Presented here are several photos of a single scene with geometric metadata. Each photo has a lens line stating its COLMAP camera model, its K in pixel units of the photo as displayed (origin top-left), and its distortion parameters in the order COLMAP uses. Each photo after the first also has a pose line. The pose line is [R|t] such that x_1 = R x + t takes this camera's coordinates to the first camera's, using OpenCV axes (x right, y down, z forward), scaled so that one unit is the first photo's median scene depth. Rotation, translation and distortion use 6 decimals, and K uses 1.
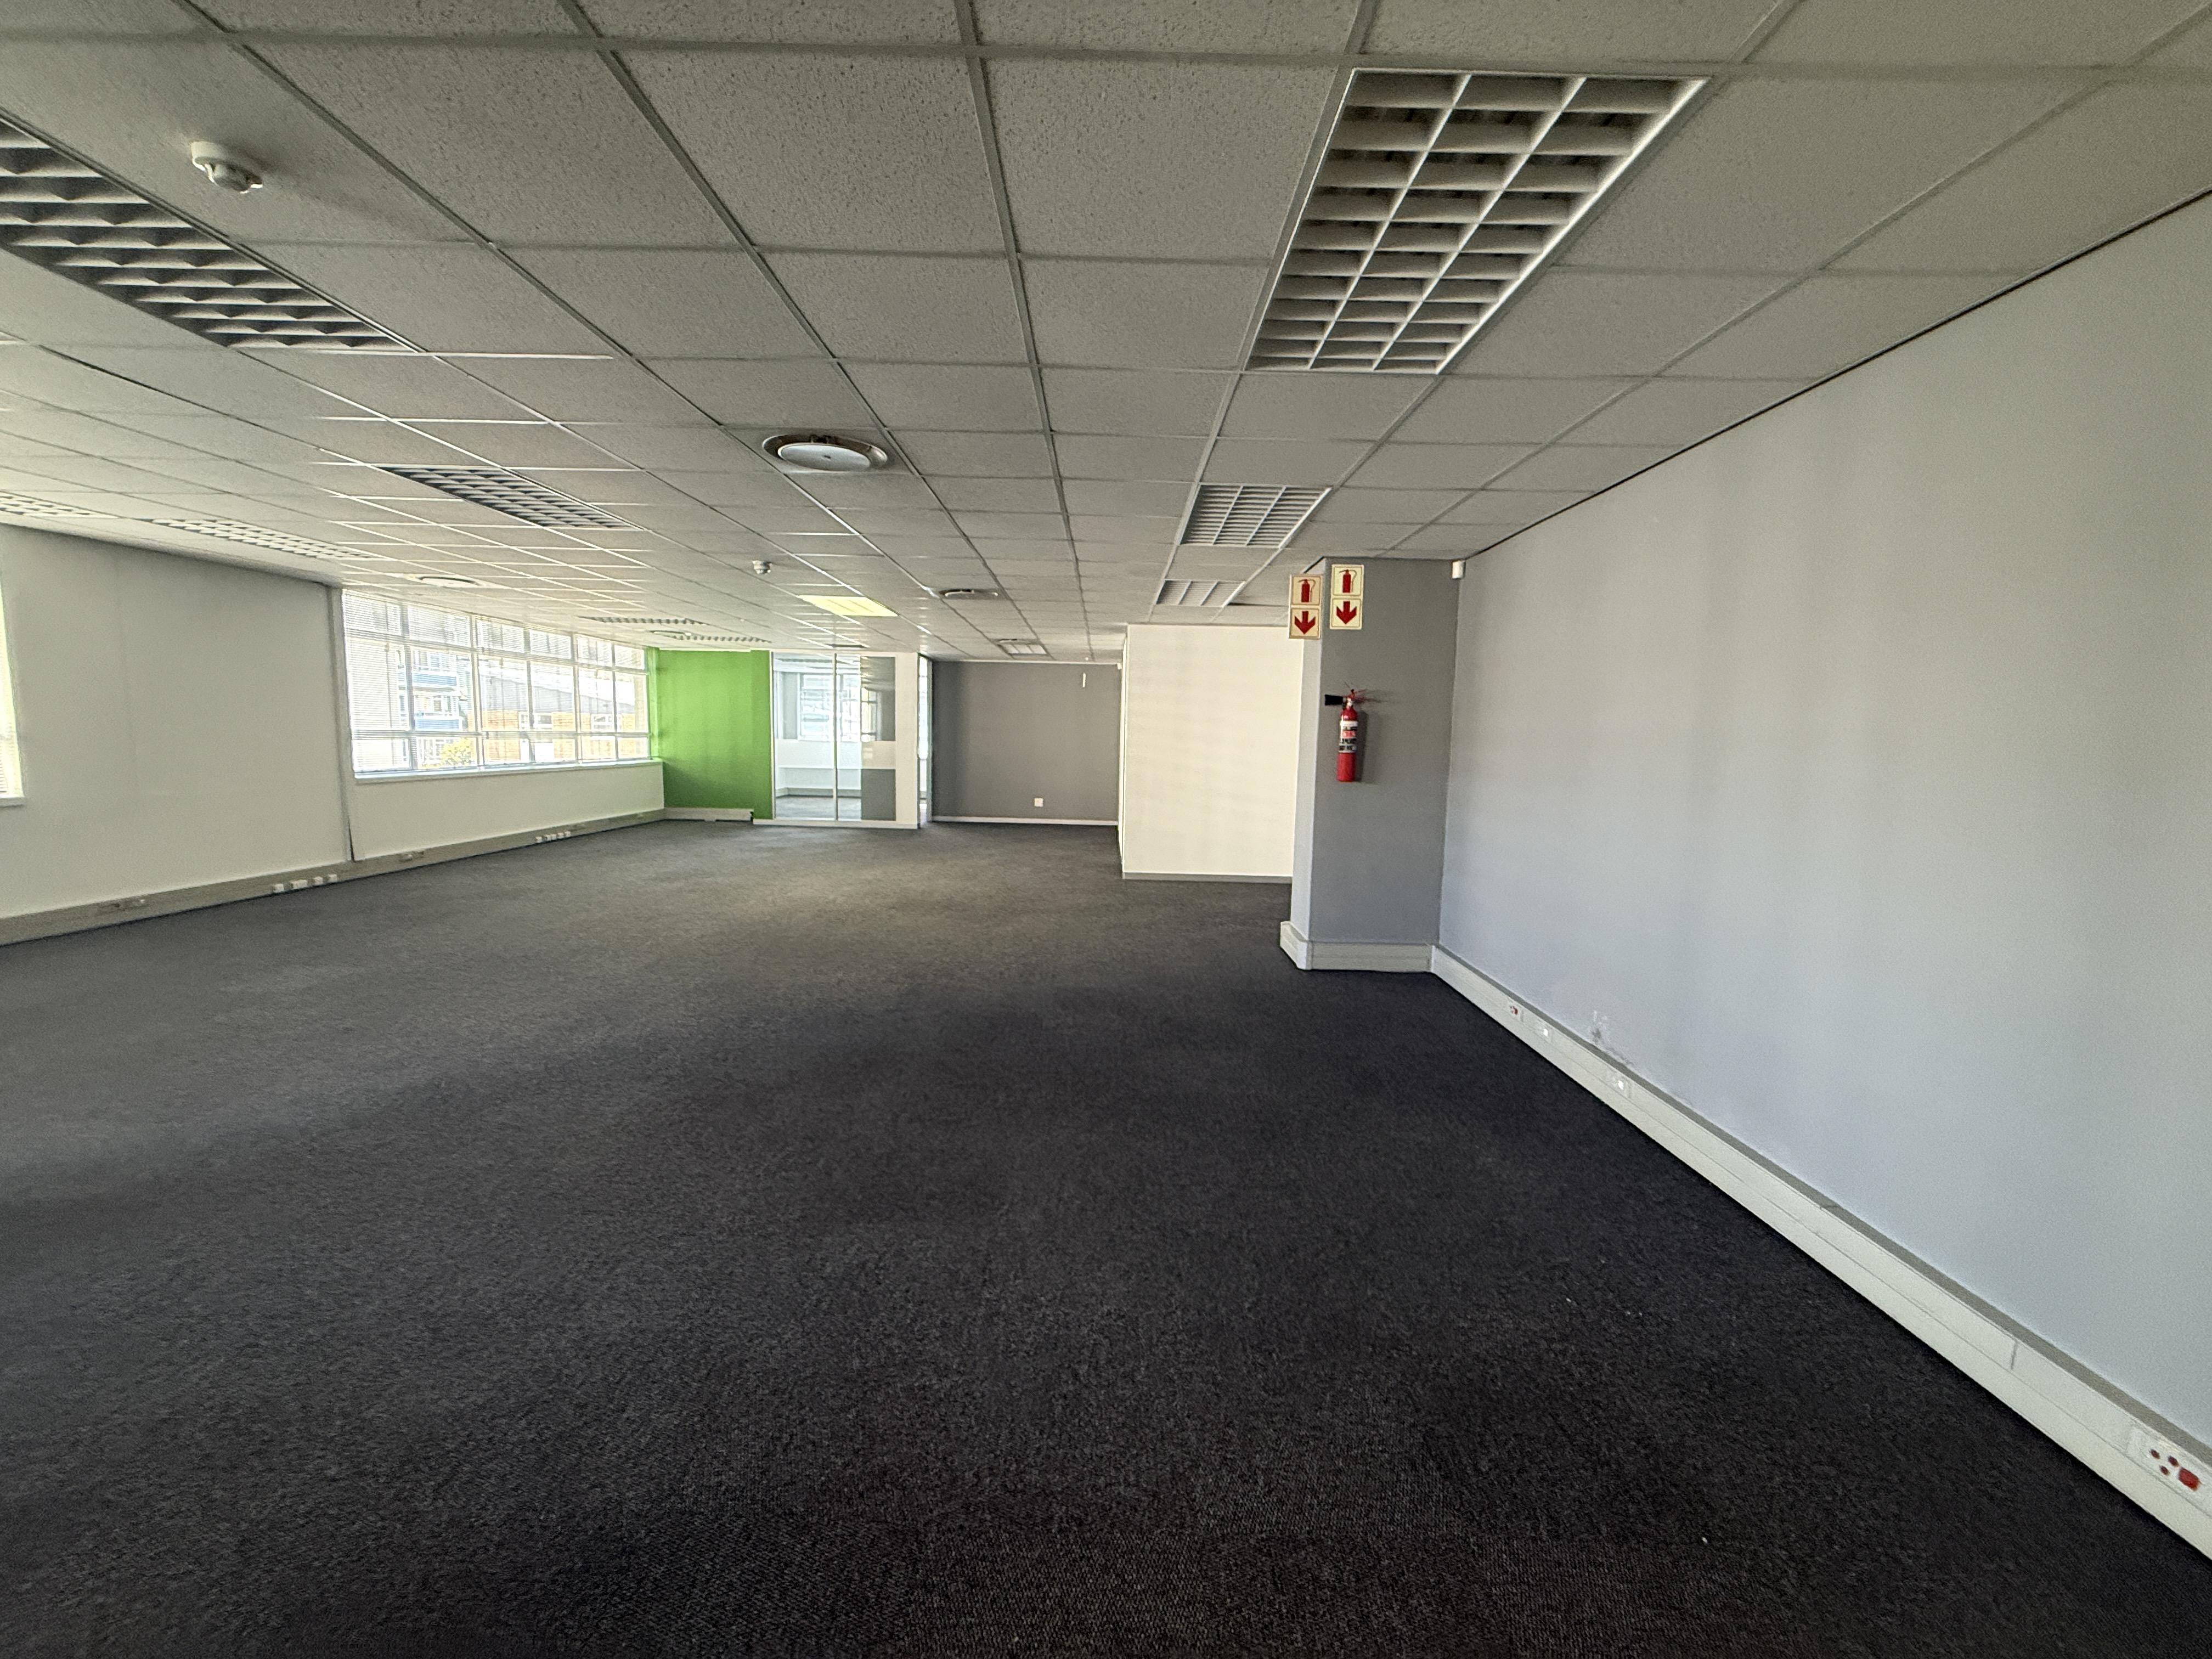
lens RADIAL K [[887.1, 0, 1114.2], [0, 887.1, 827.2], [0, 0, 1]] dist [0.001940, -0.000176]
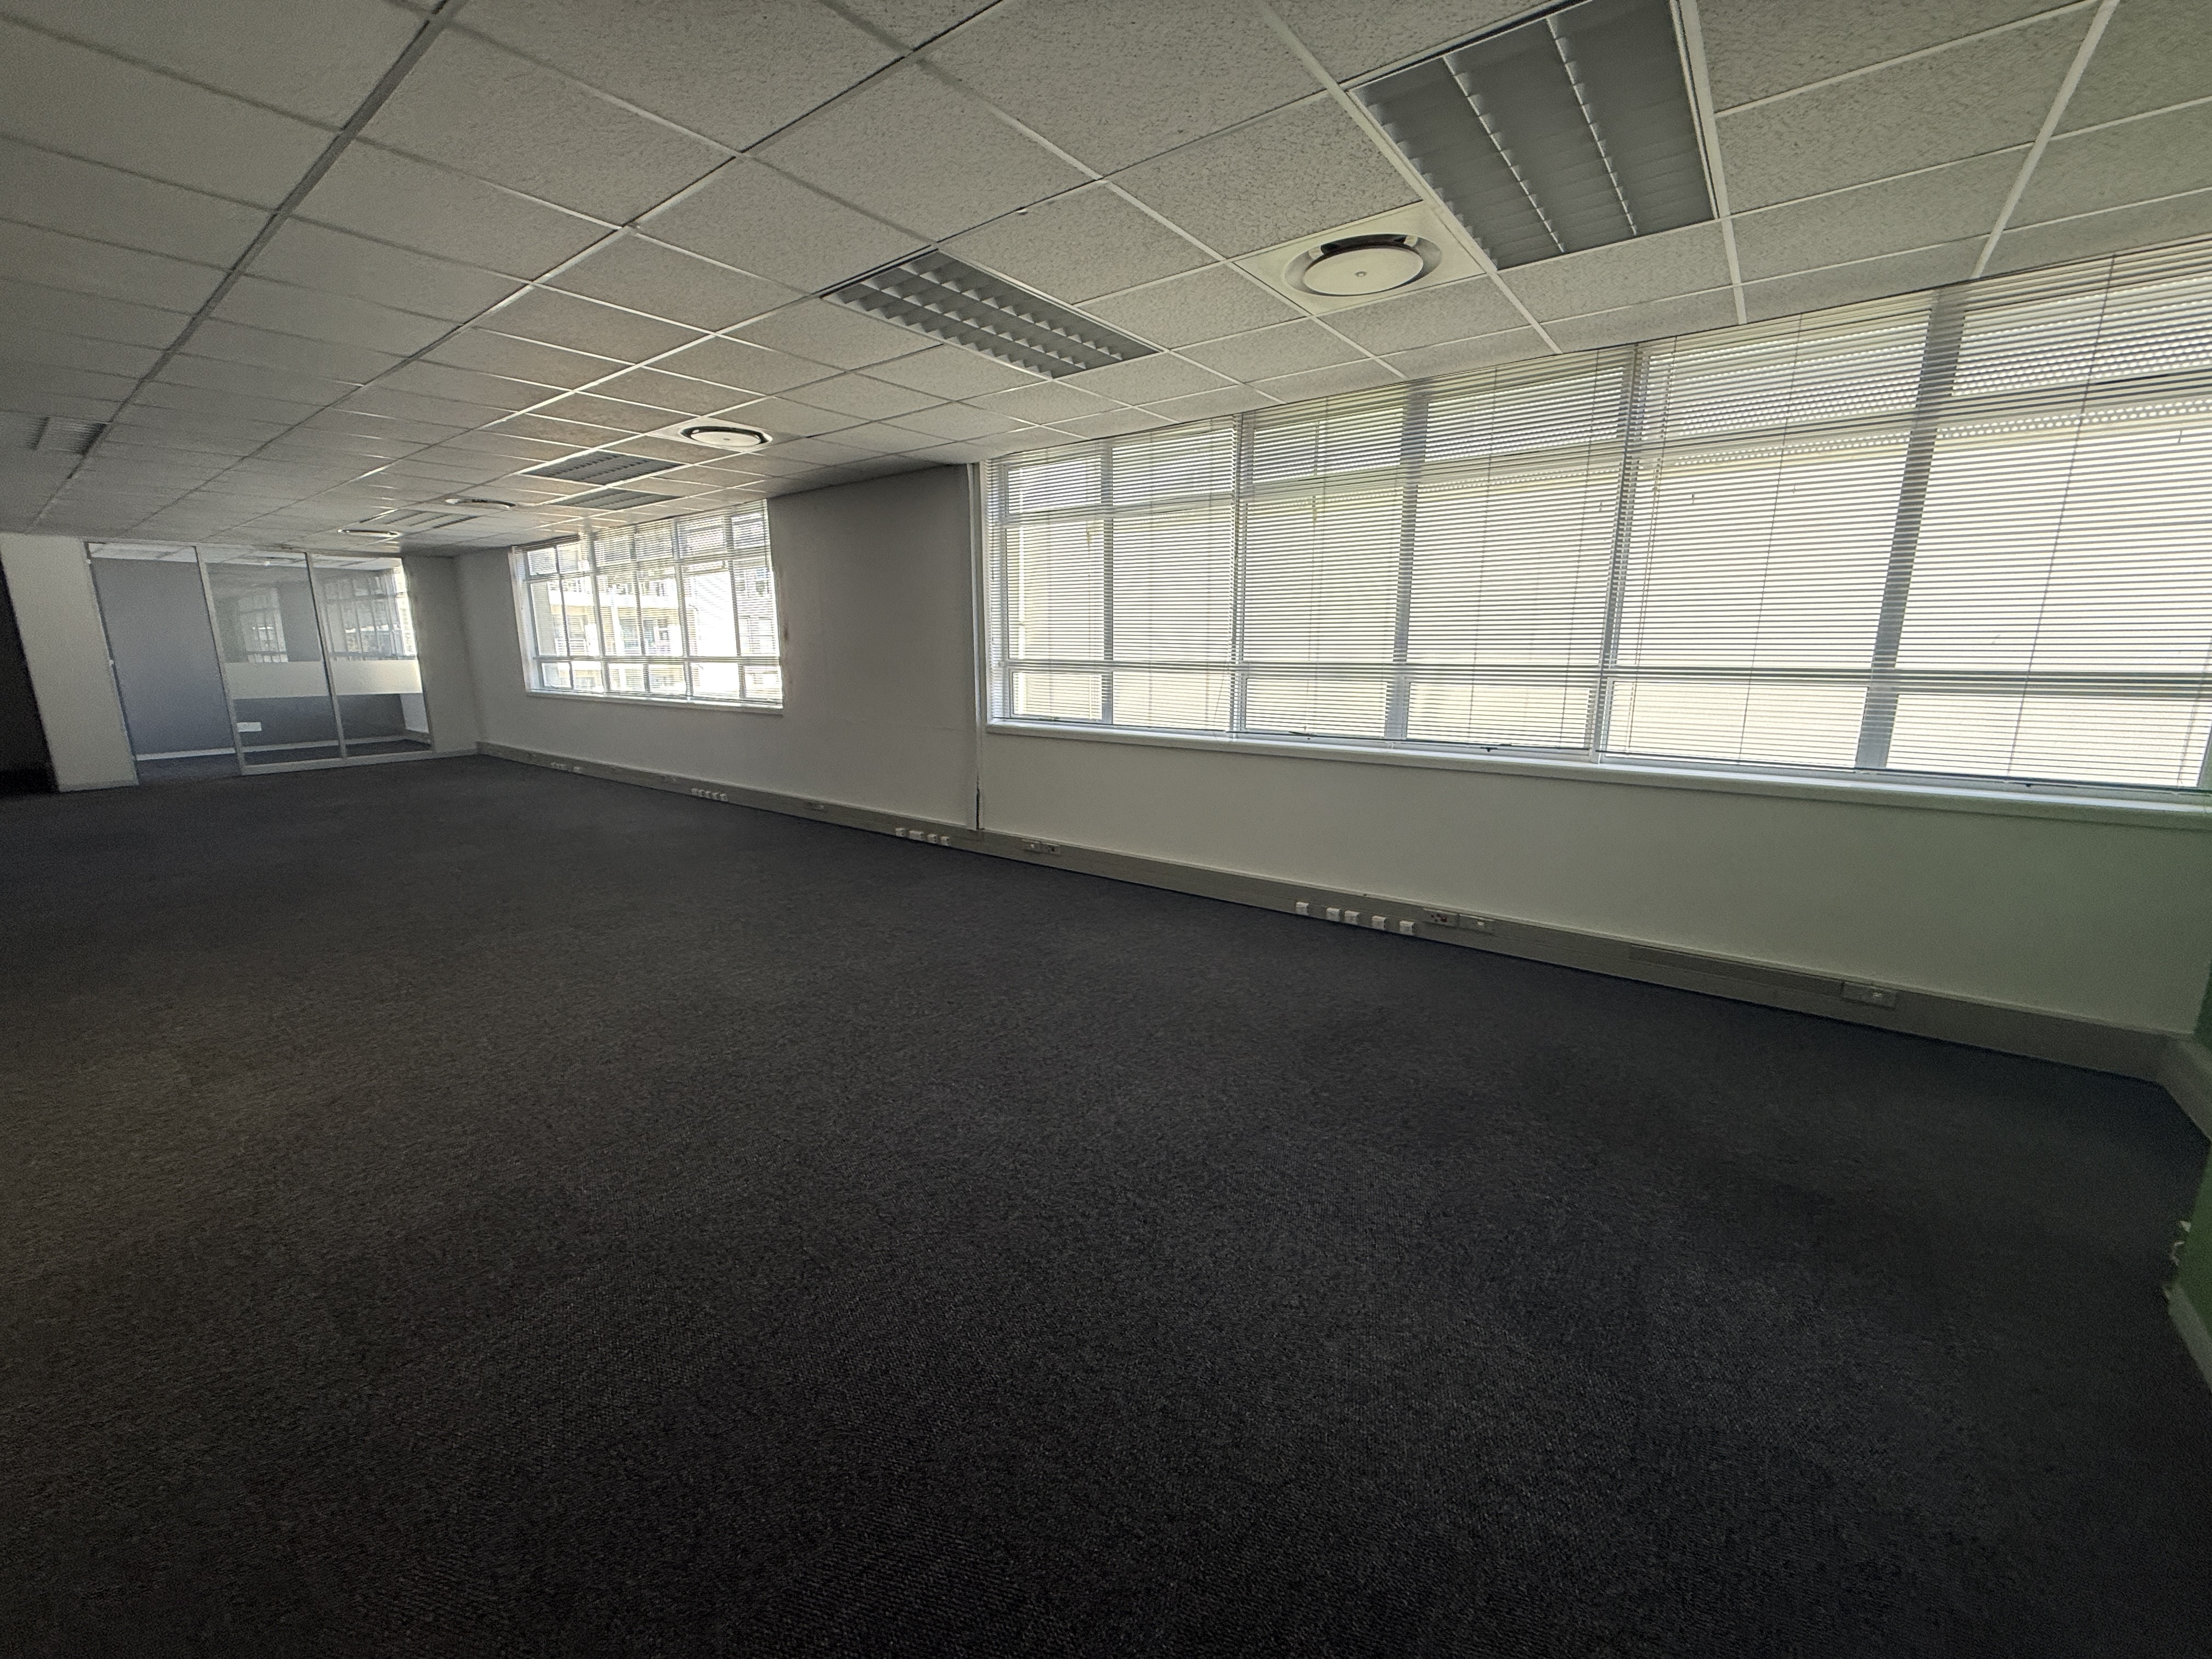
lens RADIAL K [[887.1, 0, 1096.8], [0, 887.1, 853.2], [0, 0, 1]] dist [0.001940, -0.000176]
pose [[-0.622959, 0.151232, -0.767496, -0.343203], [-0.096564, 0.958763, 0.267300, -0.169164], [0.776271, 0.240630, -0.582667, 1.634278]]
